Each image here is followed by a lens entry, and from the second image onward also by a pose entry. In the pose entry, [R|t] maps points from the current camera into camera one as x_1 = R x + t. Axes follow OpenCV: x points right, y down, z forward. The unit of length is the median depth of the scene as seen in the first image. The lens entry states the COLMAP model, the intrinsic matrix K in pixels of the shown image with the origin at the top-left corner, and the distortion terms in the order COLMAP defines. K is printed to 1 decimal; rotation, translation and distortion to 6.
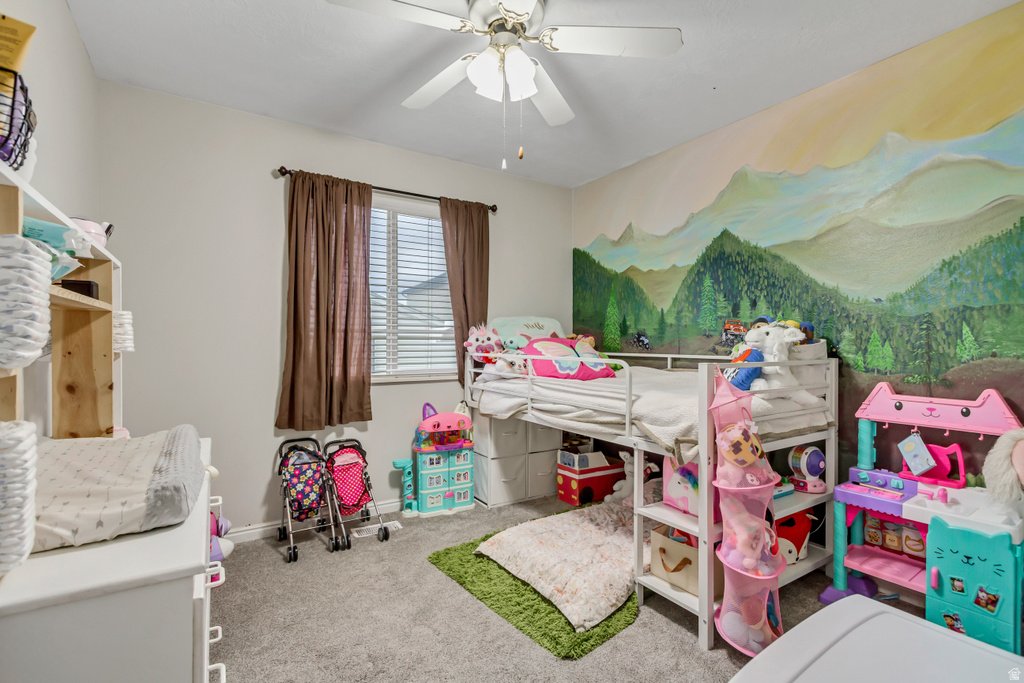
lens RADIAL K [[472.1, 0, 511.5], [0, 472.1, 341.8], [0, 0, 1]] dist [0.011587, -0.000528]
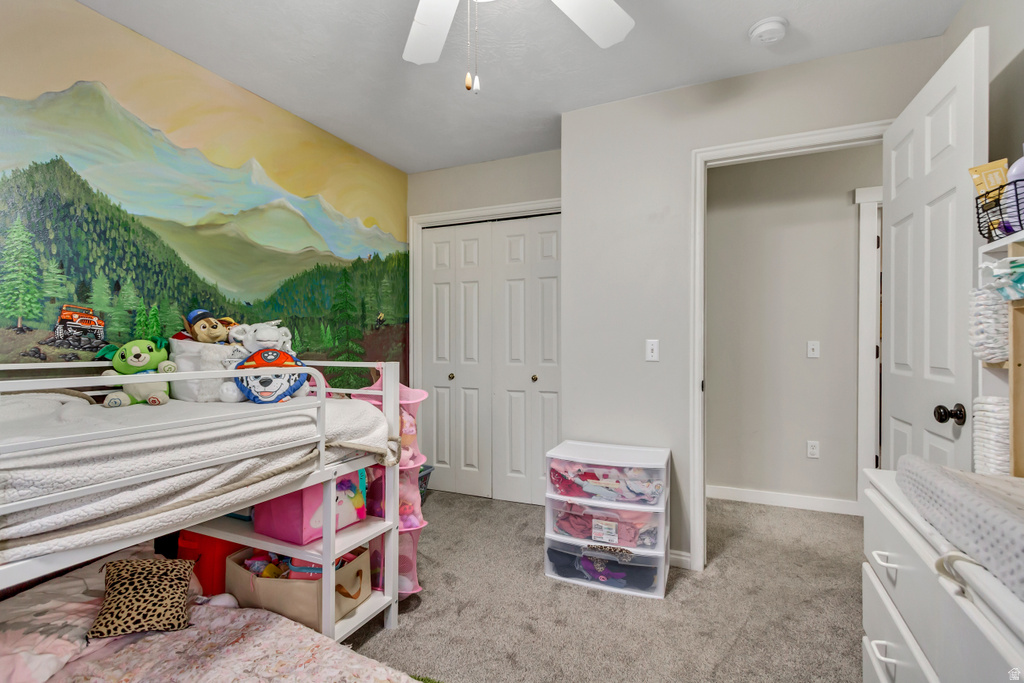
lens RADIAL K [[472.1, 0, 509.6], [0, 472.1, 343.2], [0, 0, 1]] dist [0.011587, -0.000528]
pose [[-0.531635, -0.004179, 0.846963, -0.419661], [-0.007285, 0.999973, 0.000361, 0.000082], [-0.846942, -0.005978, -0.531652, 0.888709]]
